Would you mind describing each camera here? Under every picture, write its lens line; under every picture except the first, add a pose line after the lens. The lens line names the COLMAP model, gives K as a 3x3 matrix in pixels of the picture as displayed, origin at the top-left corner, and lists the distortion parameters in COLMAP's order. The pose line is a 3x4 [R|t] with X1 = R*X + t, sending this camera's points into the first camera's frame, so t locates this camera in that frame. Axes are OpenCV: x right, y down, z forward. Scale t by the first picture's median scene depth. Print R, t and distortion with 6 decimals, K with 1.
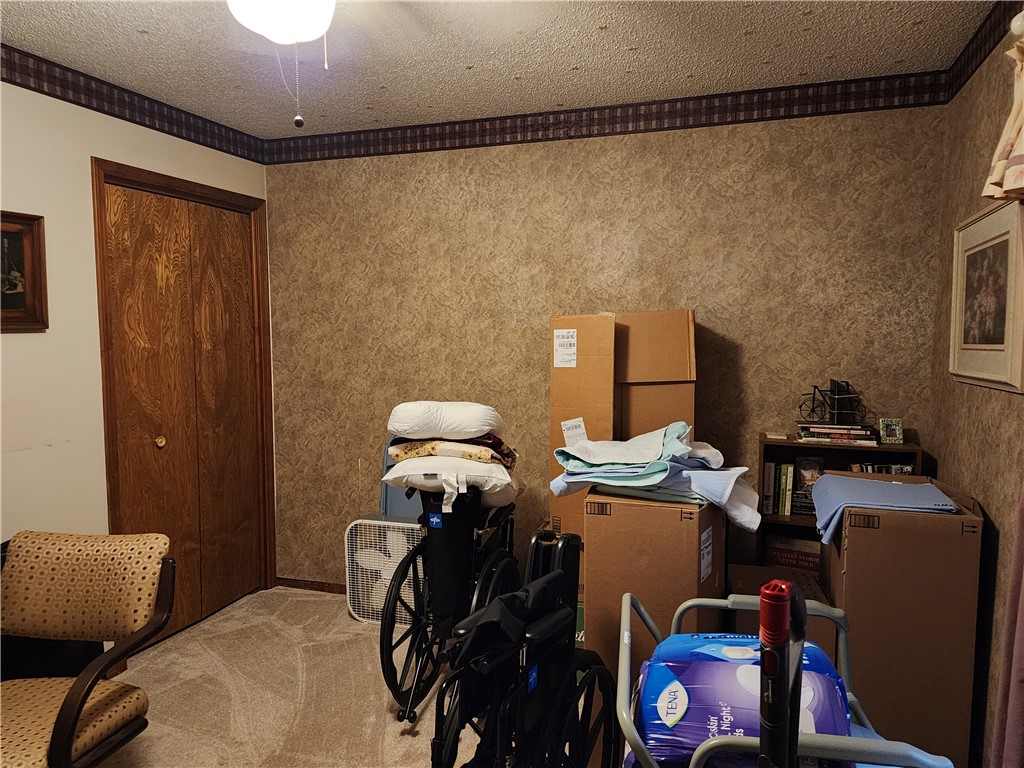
lens RADIAL K [[733.2, 0, 511.5], [0, 733.2, 386.9], [0, 0, 1]] dist [0.025095, -0.004102]
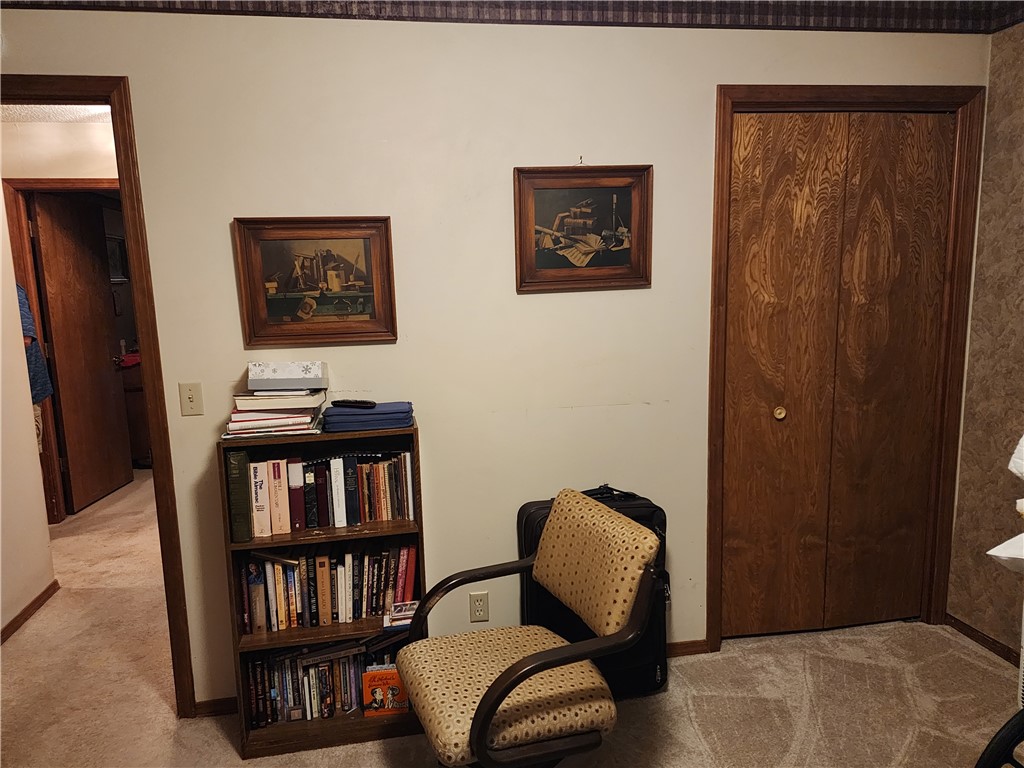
lens RADIAL K [[695.6, 0, 510.0], [0, 695.6, 384.6], [0, 0, 1]] dist [0.044942, -0.043589]
pose [[0.460192, 0.118917, -0.879819, 0.085439], [-0.042748, 0.992808, 0.111829, -0.033976], [0.886790, -0.013852, 0.461965, 0.332350]]
